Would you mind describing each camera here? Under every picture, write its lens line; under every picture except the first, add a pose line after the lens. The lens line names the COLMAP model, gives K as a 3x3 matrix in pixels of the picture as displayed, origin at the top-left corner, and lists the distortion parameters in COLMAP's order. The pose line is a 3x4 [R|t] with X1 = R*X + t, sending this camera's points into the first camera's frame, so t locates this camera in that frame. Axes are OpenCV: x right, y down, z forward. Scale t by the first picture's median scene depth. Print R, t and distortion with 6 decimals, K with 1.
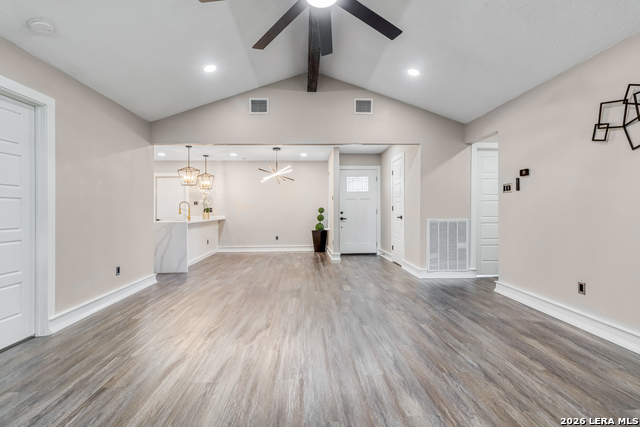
lens RADIAL K [[298.4, 0, 320.6], [0, 298.4, 212.2], [0, 0, 1]] dist [0.009772, 0.001062]
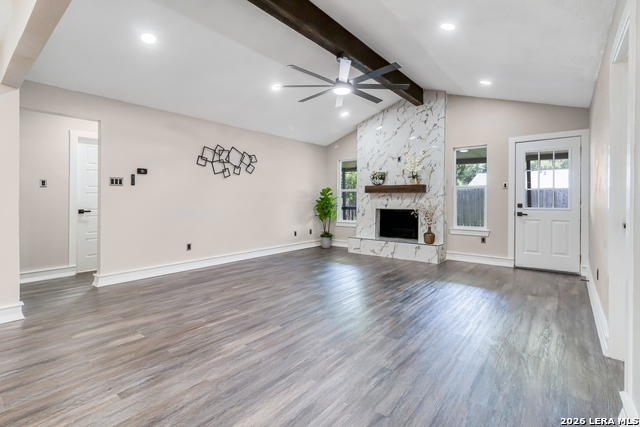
lens RADIAL K [[298.4, 0, 335.9], [0, 298.4, 195.1], [0, 0, 1]] dist [0.009772, 0.001062]
pose [[-0.754335, 0.004765, 0.656472, -0.725346], [0.000933, 0.999980, -0.006185, -0.026655], [-0.656489, -0.004053, -0.754325, 1.412612]]
